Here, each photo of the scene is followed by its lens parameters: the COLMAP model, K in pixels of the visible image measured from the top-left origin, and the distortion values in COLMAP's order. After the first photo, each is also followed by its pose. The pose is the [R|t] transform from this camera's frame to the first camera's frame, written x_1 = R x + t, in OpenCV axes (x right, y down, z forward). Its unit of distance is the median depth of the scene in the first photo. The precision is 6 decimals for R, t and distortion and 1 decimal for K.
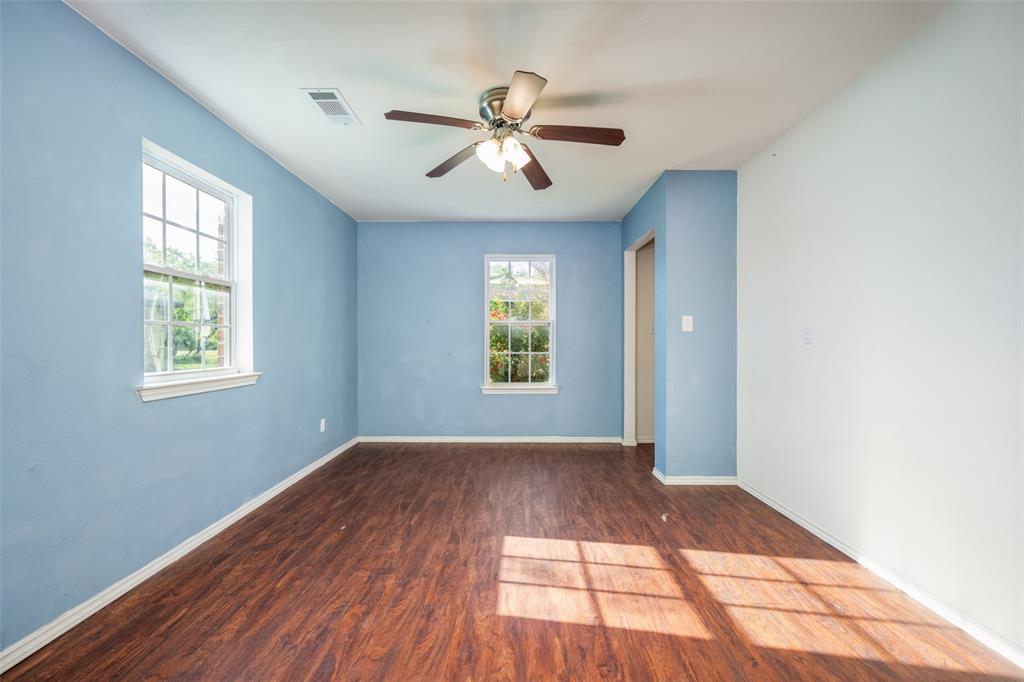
lens RADIAL K [[441.8, 0, 518.4], [0, 441.8, 340.6], [0, 0, 1]] dist [-0.012322, 0.000764]
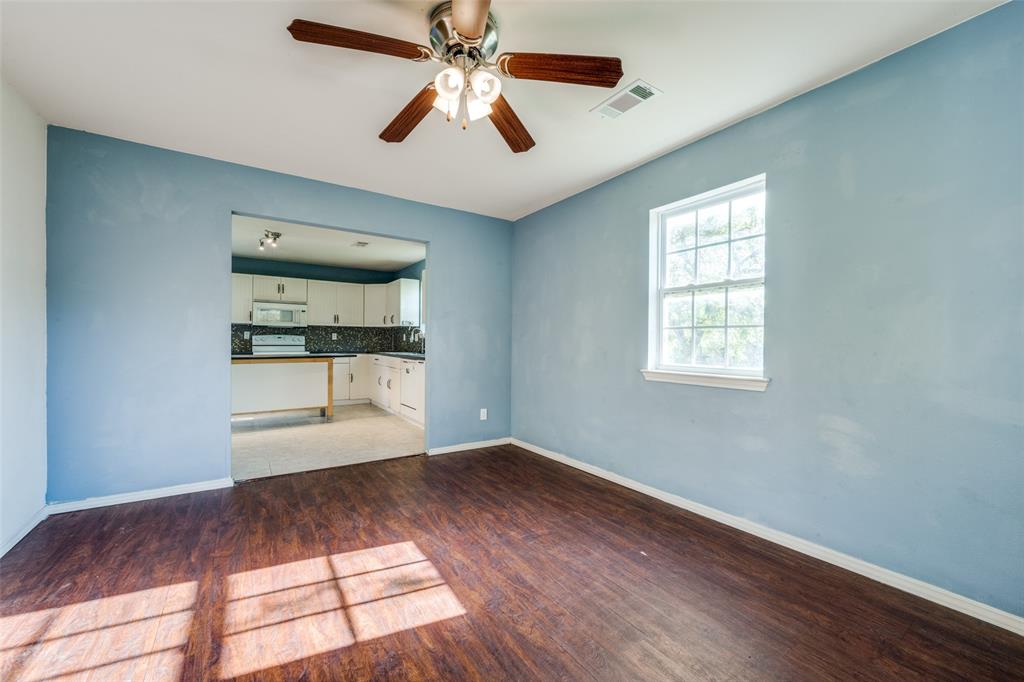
lens RADIAL K [[441.8, 0, 521.1], [0, 441.8, 339.3], [0, 0, 1]] dist [-0.012322, 0.000764]
pose [[-0.850129, -0.009029, -0.526497, 0.382527], [-0.005765, 0.999953, -0.007839, 0.012300], [0.526543, -0.003629, -0.850141, 2.272752]]
